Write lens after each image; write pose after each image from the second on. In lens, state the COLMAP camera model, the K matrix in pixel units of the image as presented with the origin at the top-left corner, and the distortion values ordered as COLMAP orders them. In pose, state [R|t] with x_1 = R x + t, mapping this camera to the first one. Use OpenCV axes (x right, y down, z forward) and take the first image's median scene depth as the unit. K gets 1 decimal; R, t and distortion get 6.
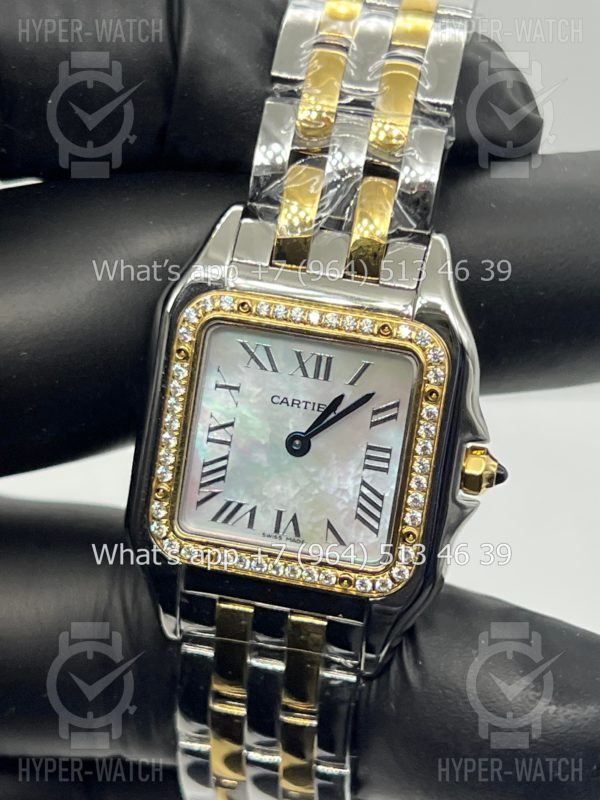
lens RADIAL K [[1806.4, 0, 300.0], [0, 1806.4, 400.0], [0, 0, 1]] dist [0.092618, 0.045290]
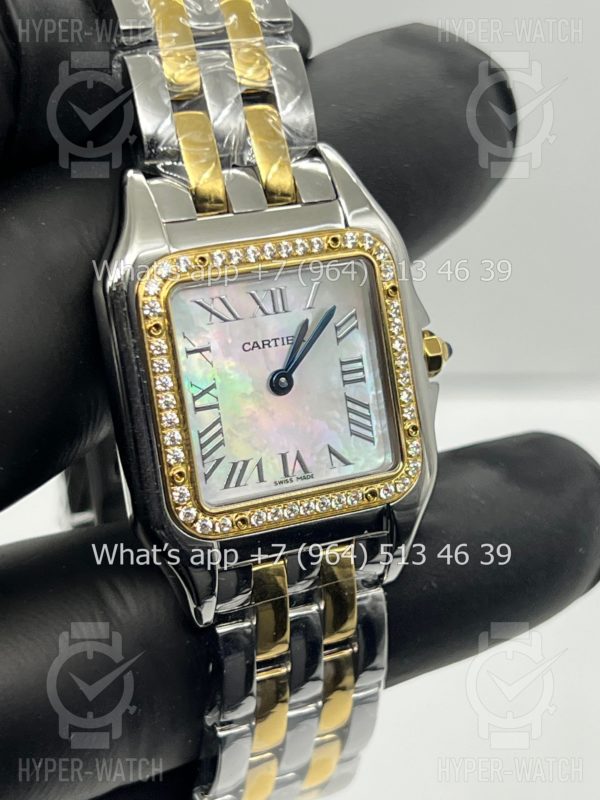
lens RADIAL K [[1806.4, 0, 300.0], [0, 1806.4, 400.0], [0, 0, 1]] dist [0.092618, 0.045290]
pose [[0.783889, -0.310186, 0.537869, -0.523688], [0.315103, 0.945167, 0.085843, -0.047702], [-0.535003, 0.102193, 0.838647, 0.170717]]
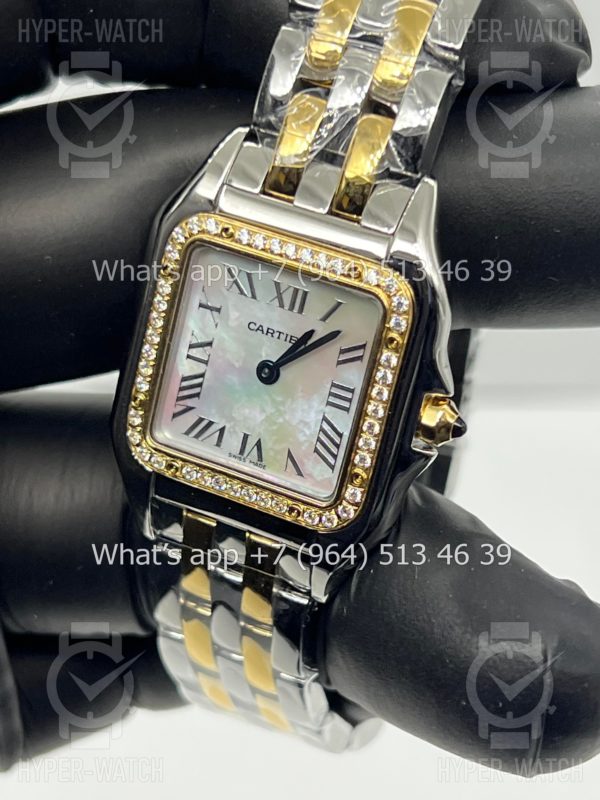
lens RADIAL K [[1806.4, 0, 300.0], [0, 1806.4, 400.0], [0, 0, 1]] dist [0.092618, 0.045290]
pose [[0.967761, 0.129915, -0.215778, 0.237563], [-0.105412, 0.986982, 0.121468, -0.085427], [0.228749, -0.094806, 0.968858, 0.016763]]
